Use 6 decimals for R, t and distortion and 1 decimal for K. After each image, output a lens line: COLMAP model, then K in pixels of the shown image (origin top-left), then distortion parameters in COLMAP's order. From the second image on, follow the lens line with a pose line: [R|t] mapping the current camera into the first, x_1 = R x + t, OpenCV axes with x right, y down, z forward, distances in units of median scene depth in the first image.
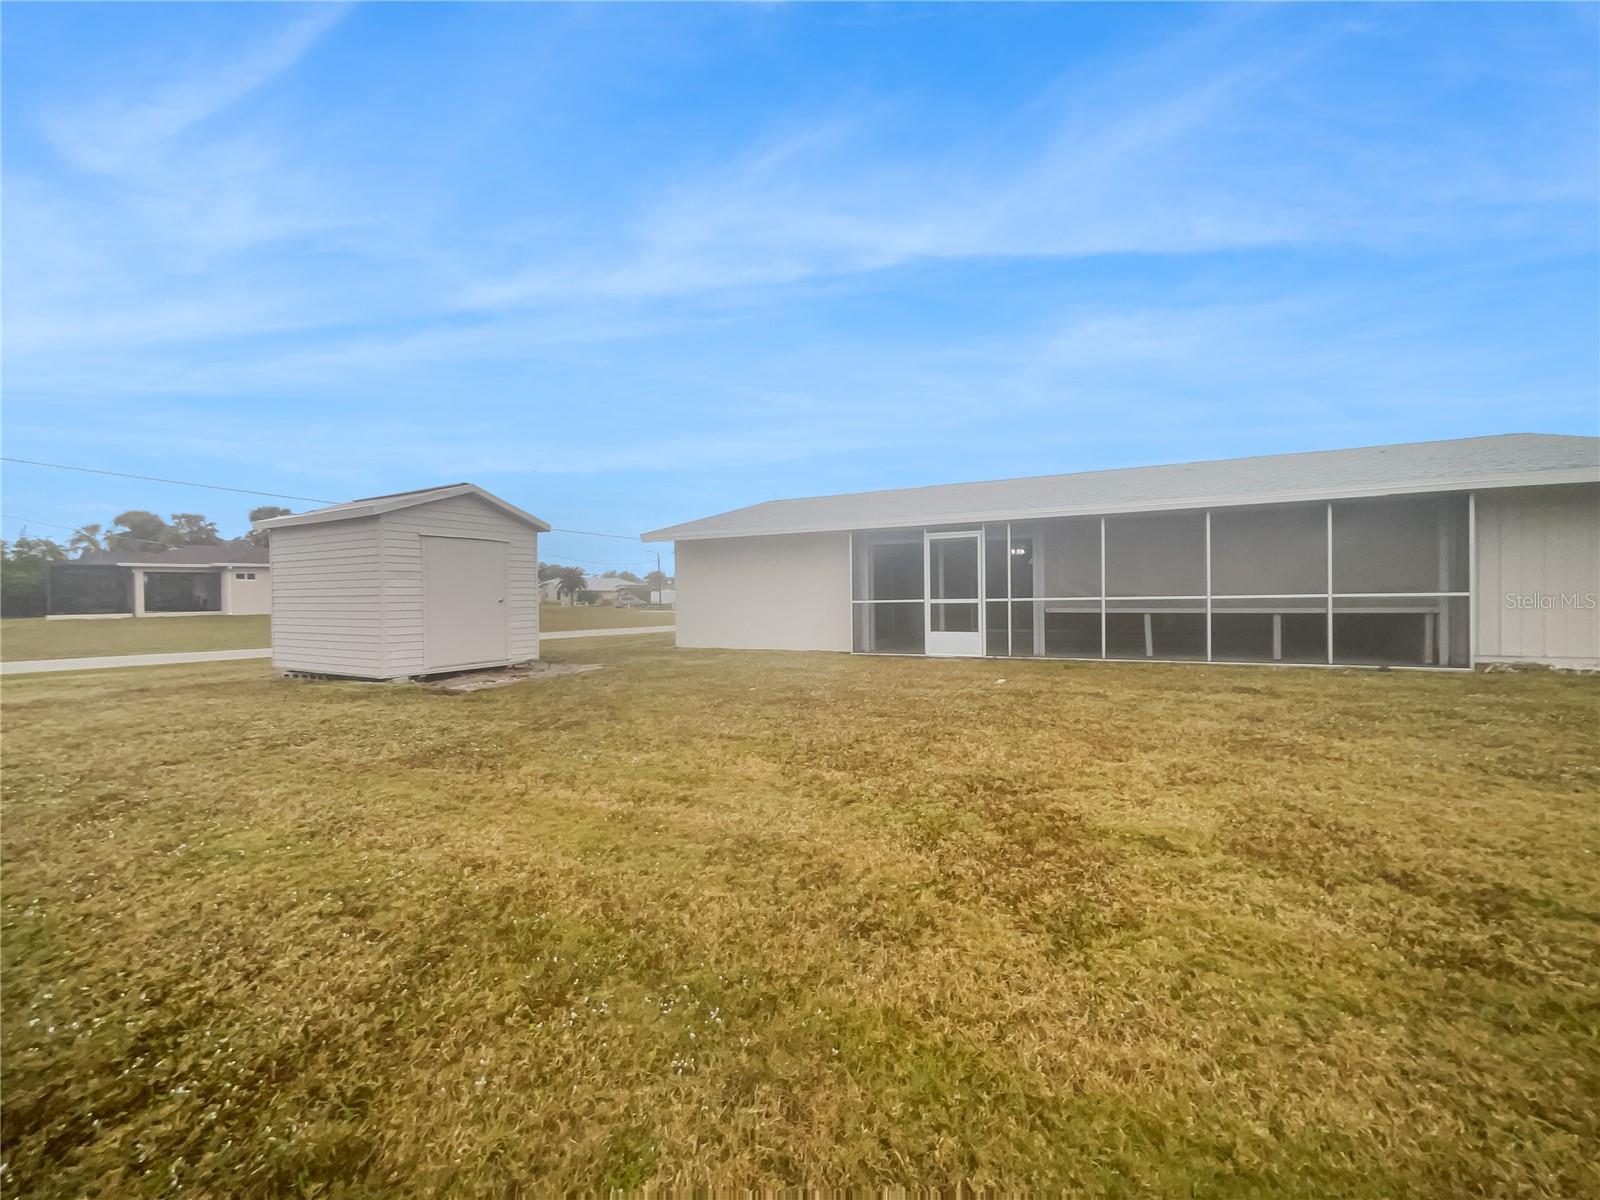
lens RADIAL K [[660.2, 0, 792.3], [0, 660.2, 601.7], [0, 0, 1]] dist [-0.001673, -0.000020]
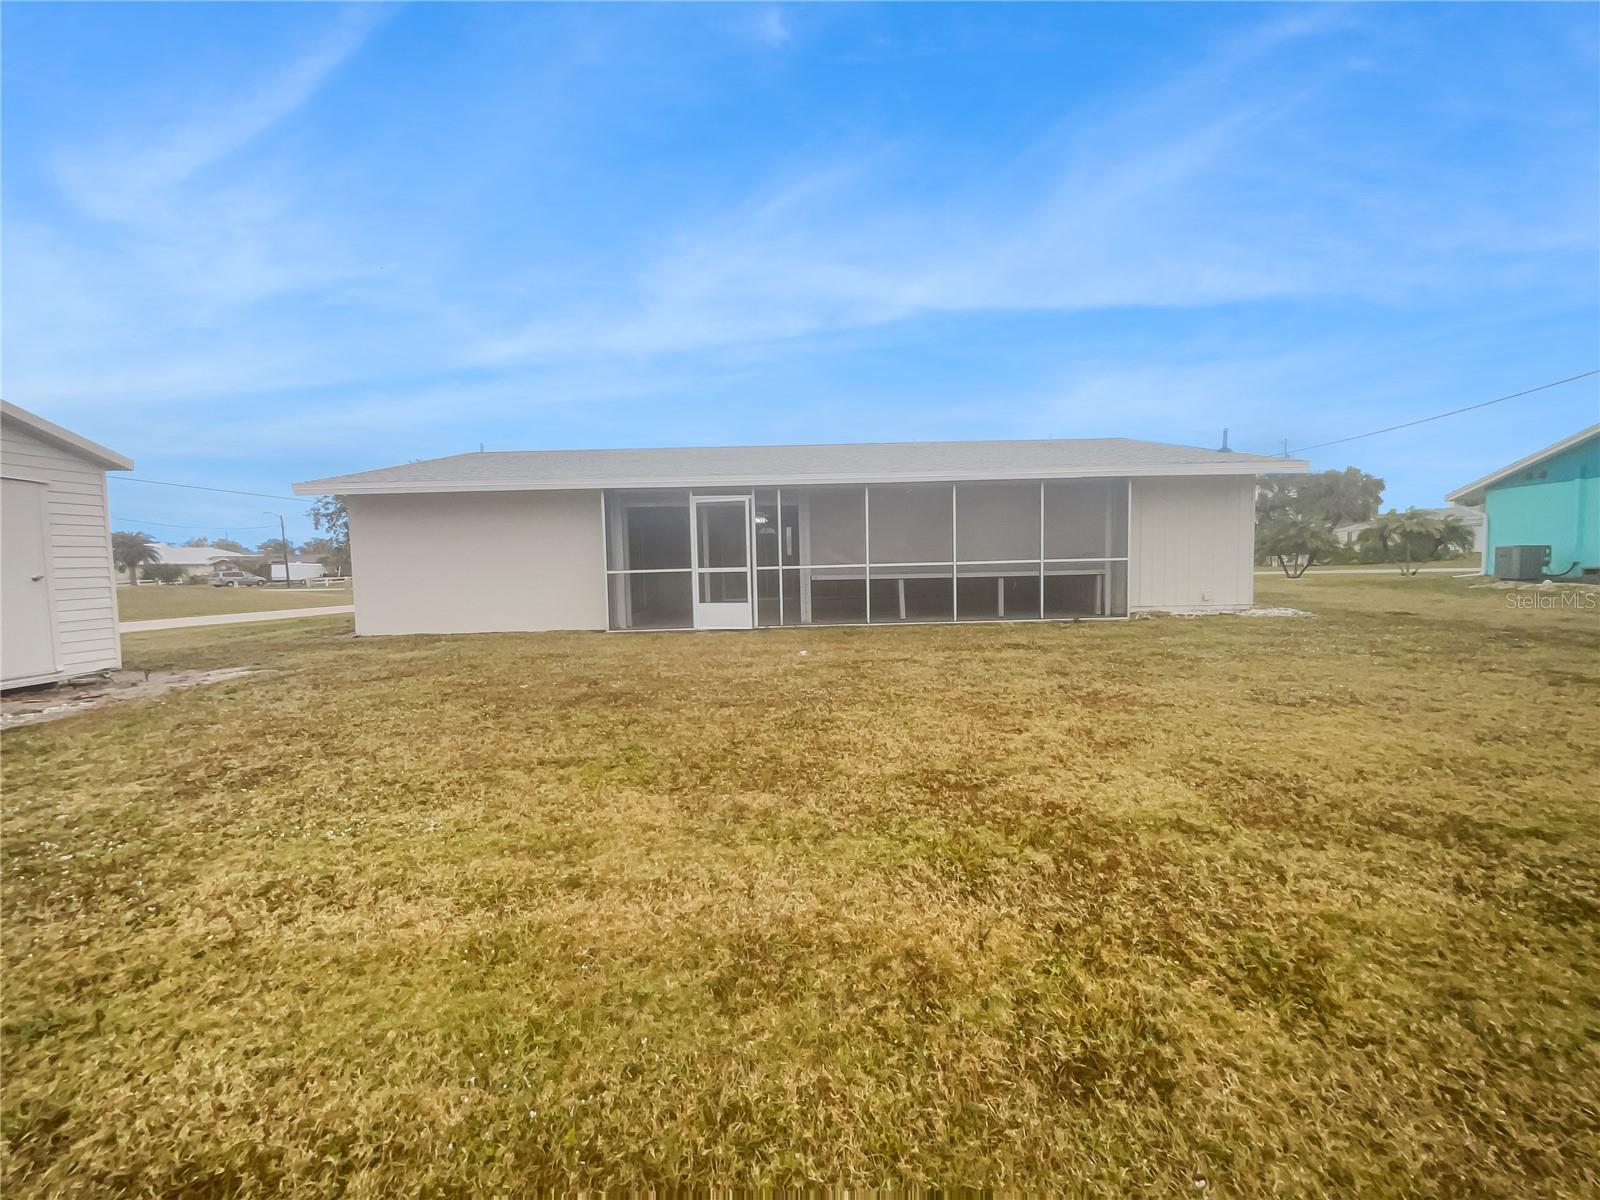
lens RADIAL K [[660.2, 0, 807.3], [0, 660.2, 597.8], [0, 0, 1]] dist [-0.001673, -0.000020]
pose [[0.886744, -0.031286, 0.461201, -0.092359], [0.013693, 0.999047, 0.041445, 0.001901], [-0.462058, -0.030436, 0.886327, 0.131158]]
